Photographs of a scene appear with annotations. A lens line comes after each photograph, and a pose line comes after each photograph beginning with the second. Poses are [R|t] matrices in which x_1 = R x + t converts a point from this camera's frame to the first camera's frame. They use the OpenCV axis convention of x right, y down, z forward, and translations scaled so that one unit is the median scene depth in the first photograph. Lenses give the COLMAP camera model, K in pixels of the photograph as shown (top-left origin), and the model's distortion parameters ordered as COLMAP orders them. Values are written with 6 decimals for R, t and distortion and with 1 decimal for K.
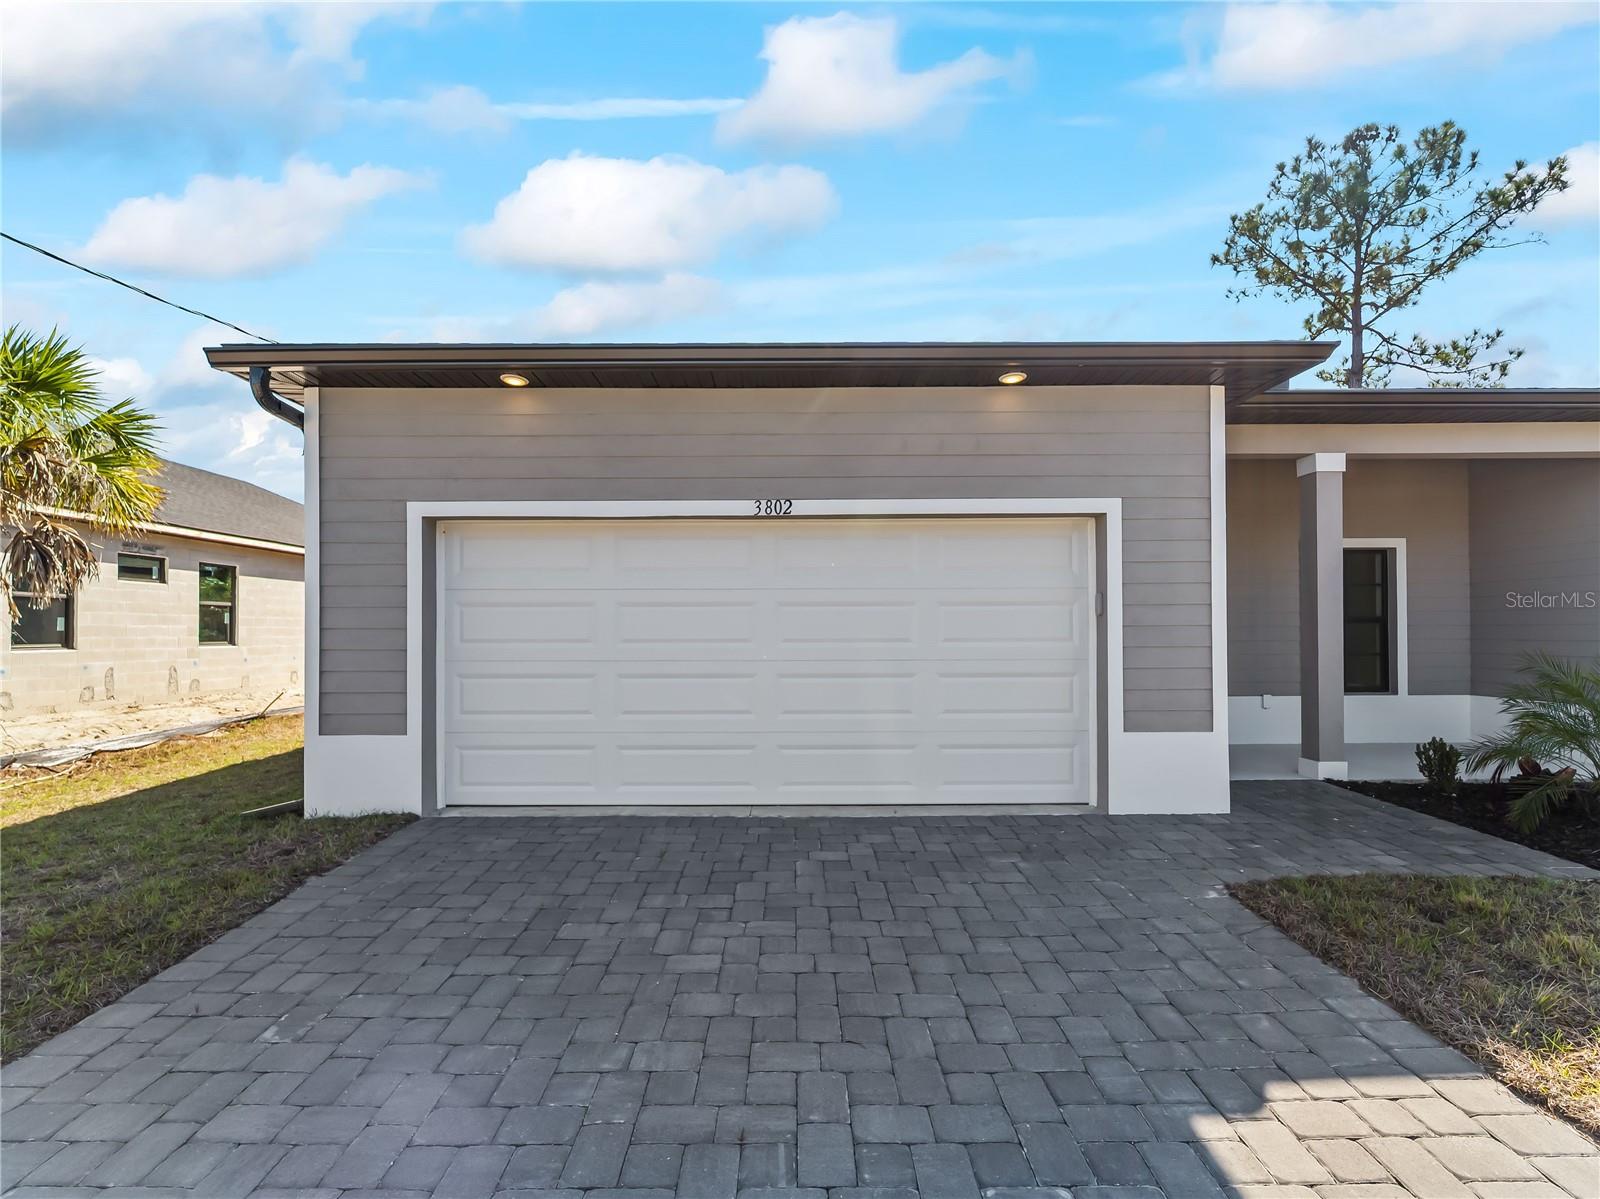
lens RADIAL K [[739.8, 0, 793.1], [0, 739.8, 624.1], [0, 0, 1]] dist [-0.001049, 0.000103]
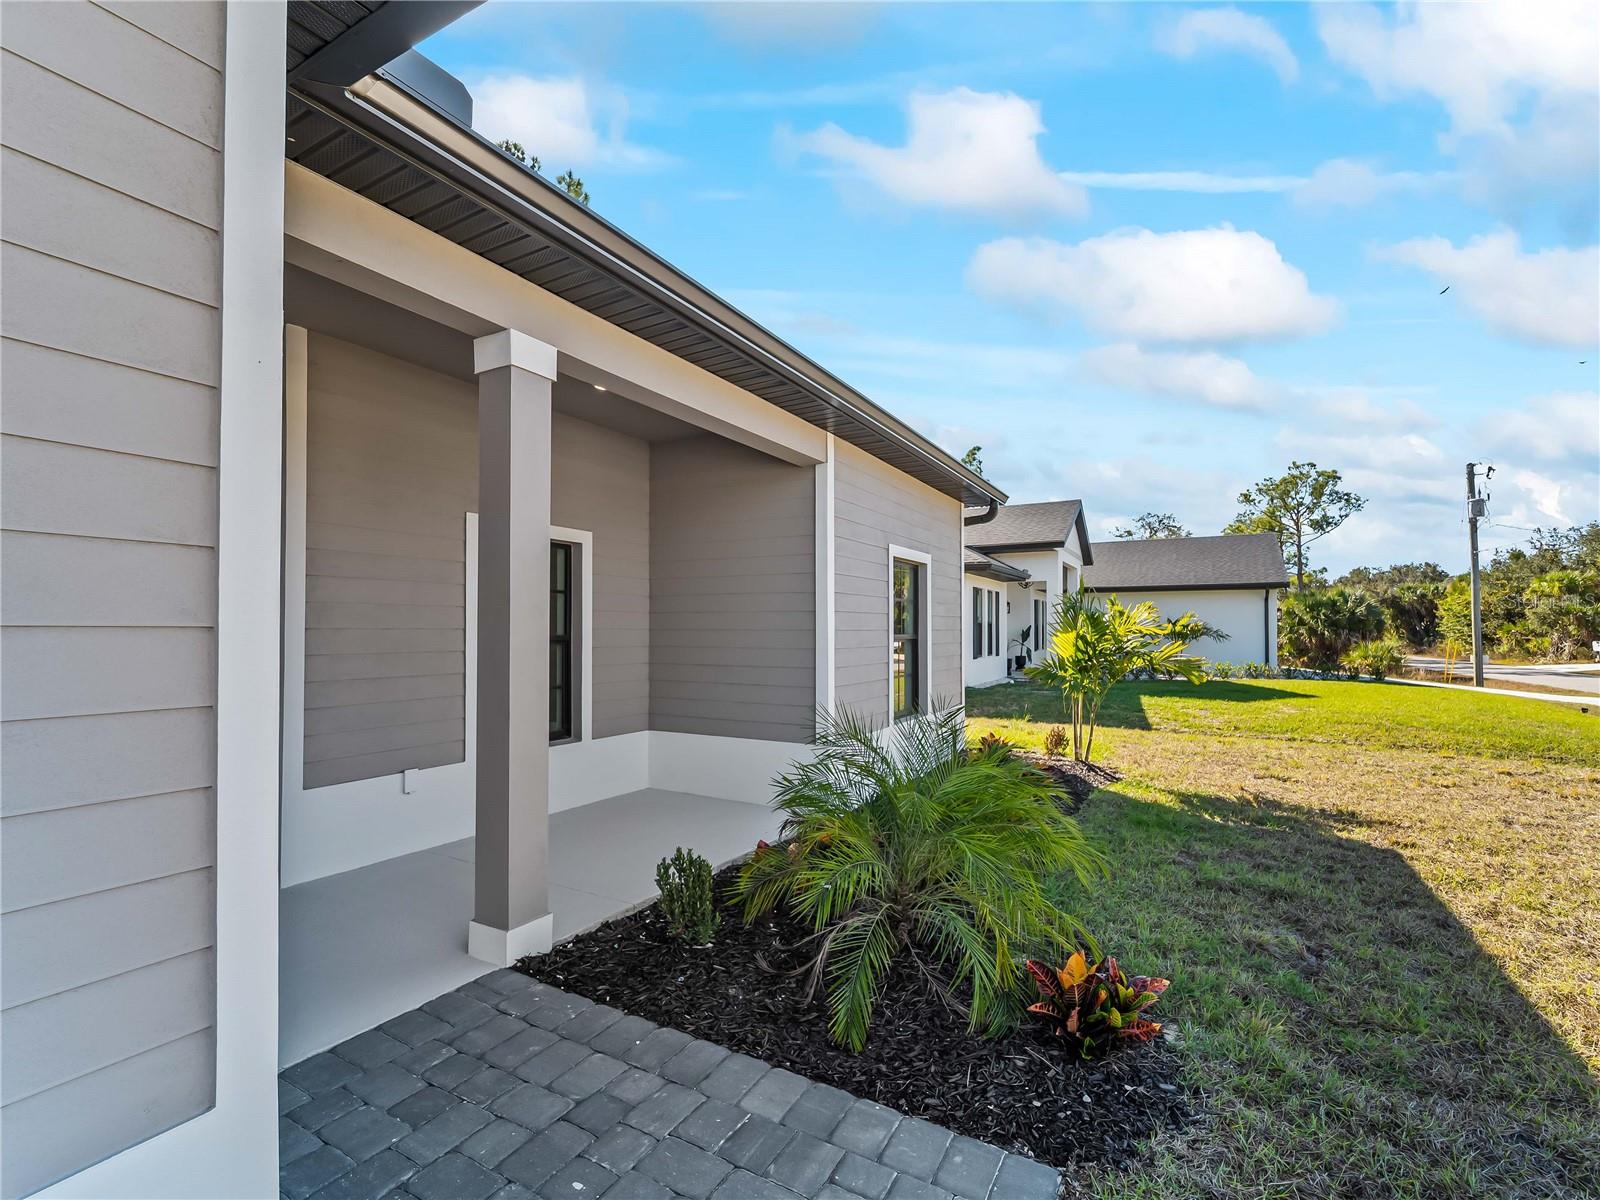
lens RADIAL K [[739.8, 0, 809.7], [0, 739.8, 624.7], [0, 0, 1]] dist [-0.001049, 0.000103]
pose [[0.487353, 0.012408, 0.873117, 0.428784], [-0.011029, 0.999907, -0.008054, -0.027342], [-0.873135, -0.005704, 0.487444, 0.670862]]
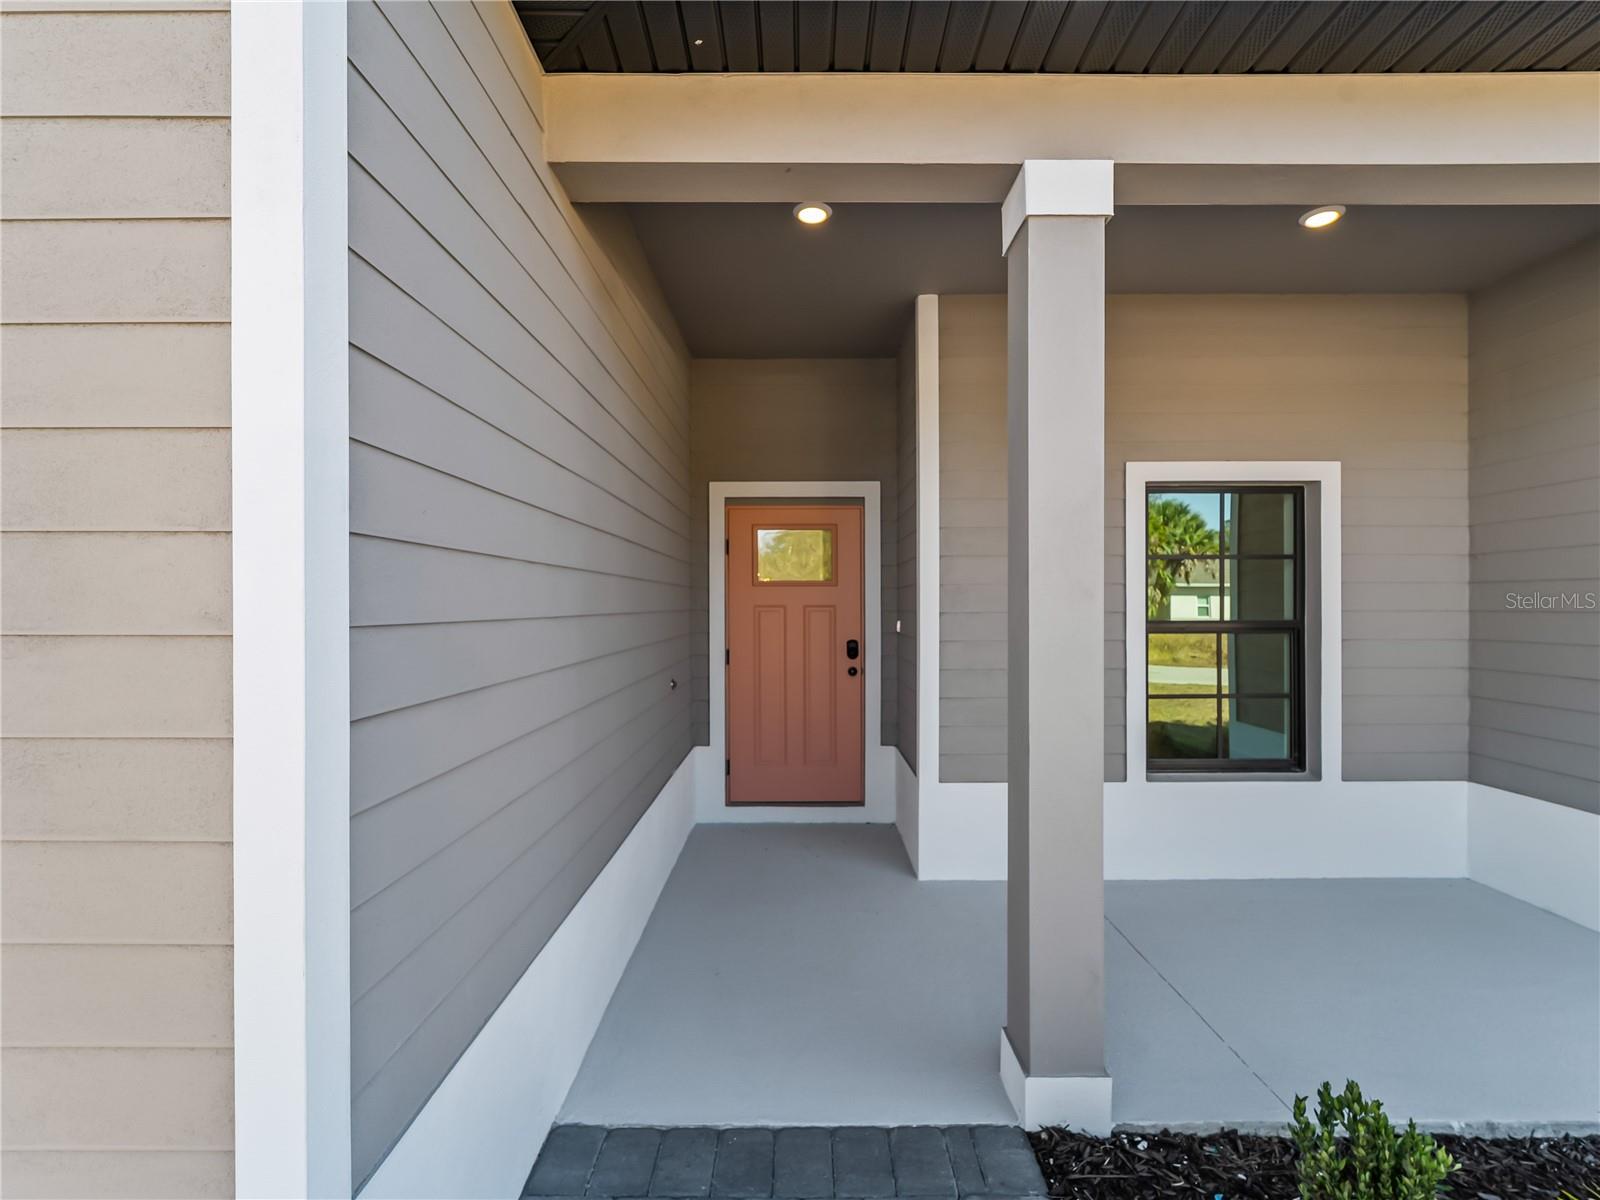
lens RADIAL K [[739.8, 0, 793.3], [0, 739.8, 608.1], [0, 0, 1]] dist [-0.001049, 0.000103]
pose [[0.999982, 0.001970, 0.005591, 0.709716], [-0.002030, 0.999941, 0.010703, -0.036189], [-0.005569, -0.010714, 0.999927, 0.782808]]
